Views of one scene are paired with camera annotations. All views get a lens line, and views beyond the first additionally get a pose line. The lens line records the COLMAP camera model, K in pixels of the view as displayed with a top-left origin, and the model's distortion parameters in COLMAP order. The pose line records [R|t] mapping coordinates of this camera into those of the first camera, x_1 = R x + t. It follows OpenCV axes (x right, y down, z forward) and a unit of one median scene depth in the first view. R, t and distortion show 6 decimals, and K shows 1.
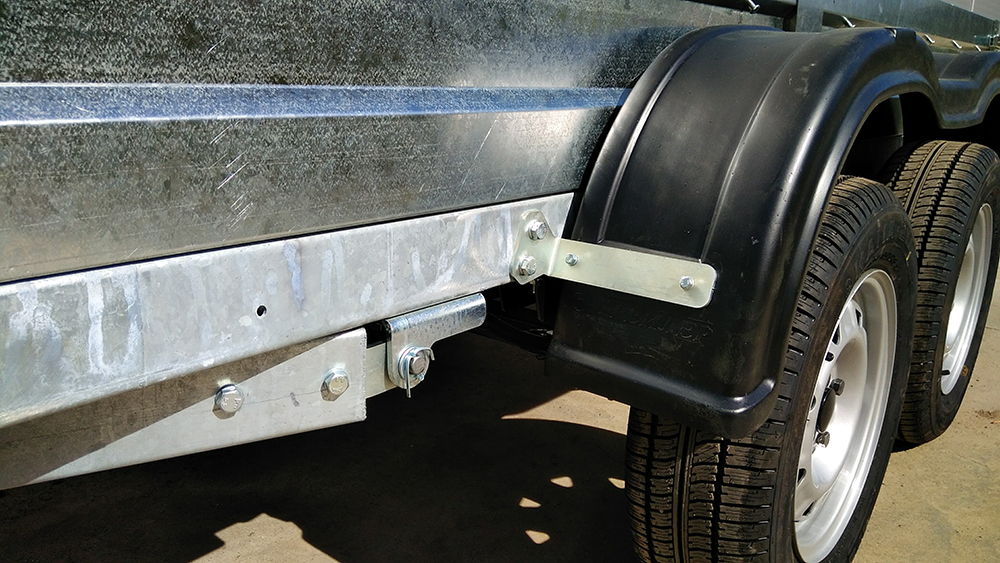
lens RADIAL K [[782.6, 0, 499.9], [0, 782.6, 280.9], [0, 0, 1]] dist [0.068363, -0.094269]
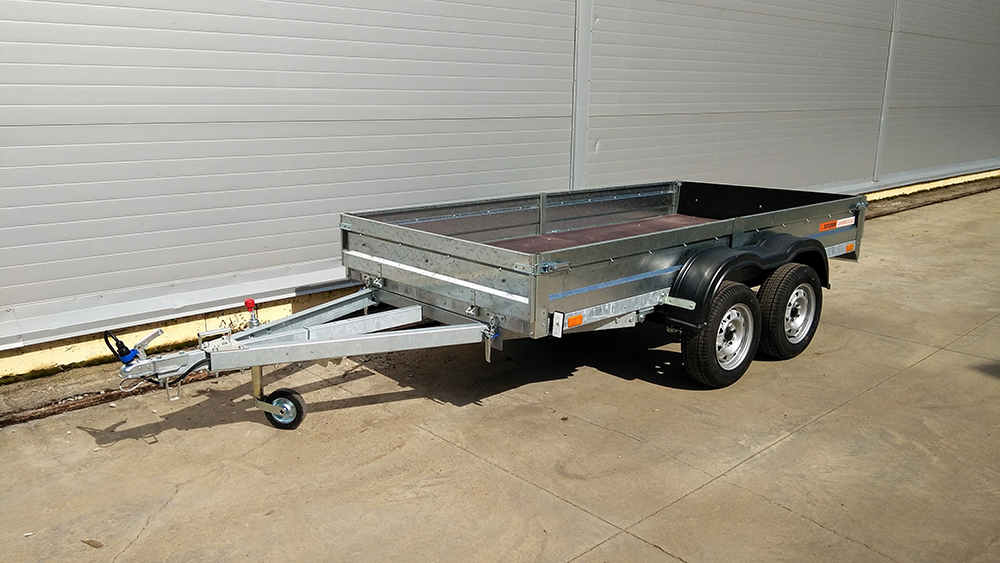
lens RADIAL K [[782.6, 0, 502.3], [0, 782.6, 276.8], [0, 0, 1]] dist [0.068363, -0.094269]
pose [[0.991581, 0.017766, -0.128265, -0.361564], [-0.021774, 0.999315, -0.029909, -0.004345], [0.127646, 0.032450, 0.991289, -4.477159]]
